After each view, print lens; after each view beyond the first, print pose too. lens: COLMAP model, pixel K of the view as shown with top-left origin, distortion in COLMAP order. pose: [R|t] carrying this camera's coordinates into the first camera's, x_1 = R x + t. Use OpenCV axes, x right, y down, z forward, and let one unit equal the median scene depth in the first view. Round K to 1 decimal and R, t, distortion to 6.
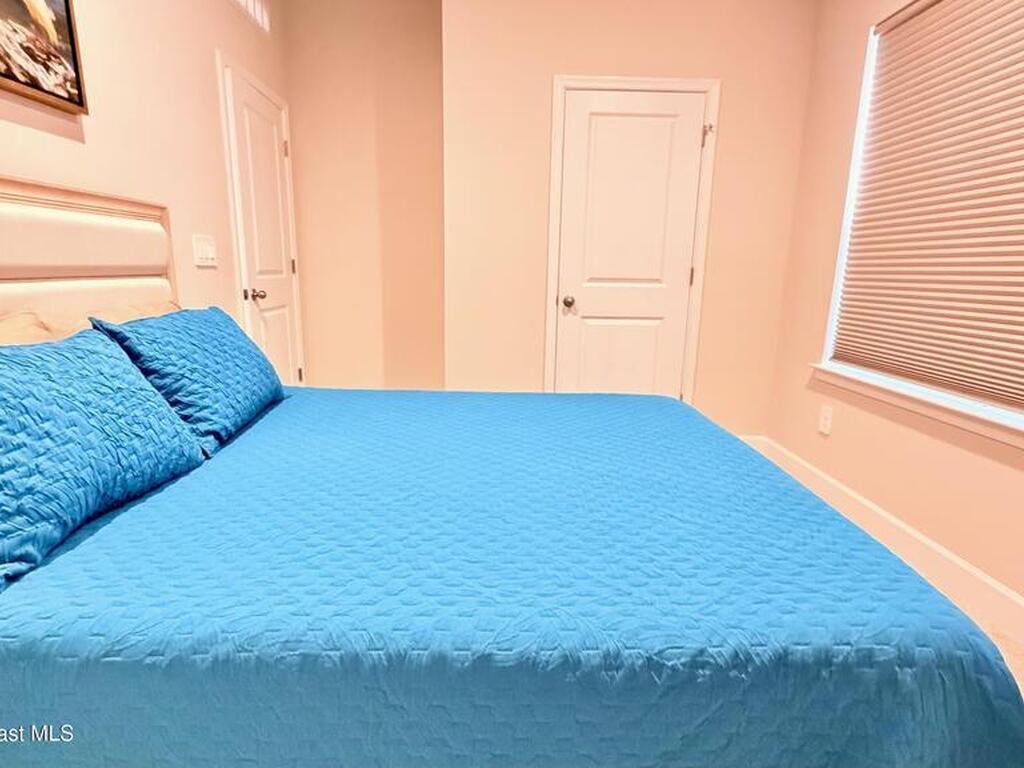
lens RADIAL K [[543.8, 0, 510.5], [0, 543.8, 388.8], [0, 0, 1]] dist [-0.003612, -0.000395]
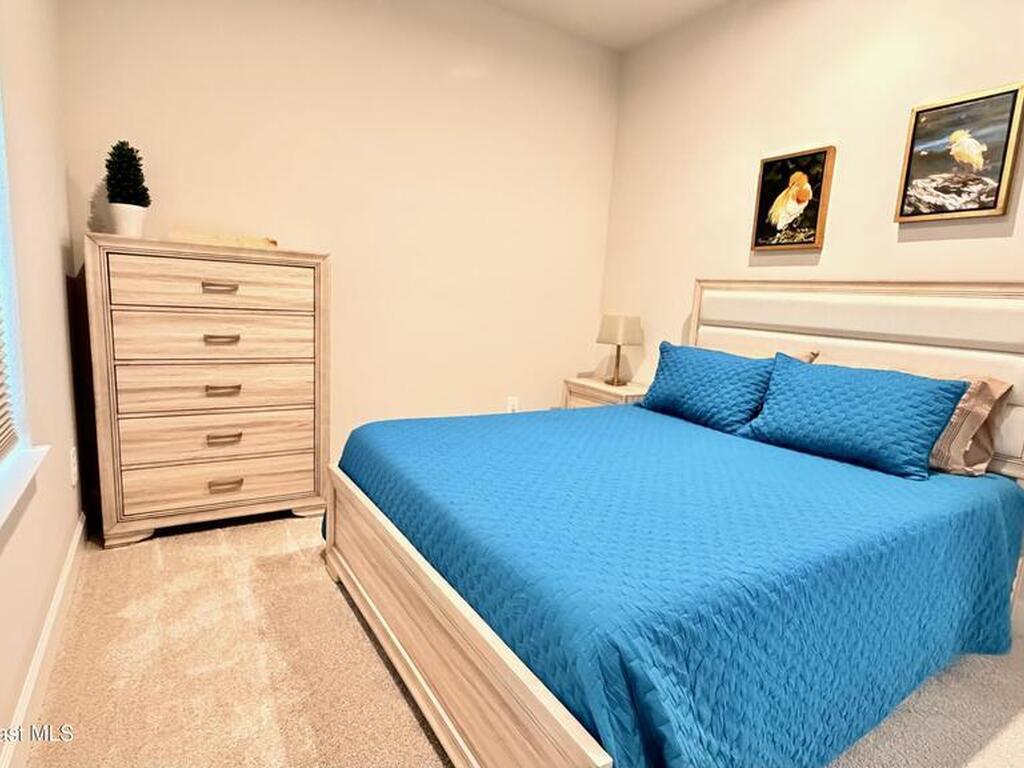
lens RADIAL K [[543.8, 0, 507.8], [0, 543.8, 382.9], [0, 0, 1]] dist [-0.003612, -0.000395]
pose [[-0.854786, 0.012461, -0.518832, 0.799695], [-0.185179, 0.926584, 0.327339, -0.385802], [0.484820, 0.375881, -0.789723, 1.682404]]
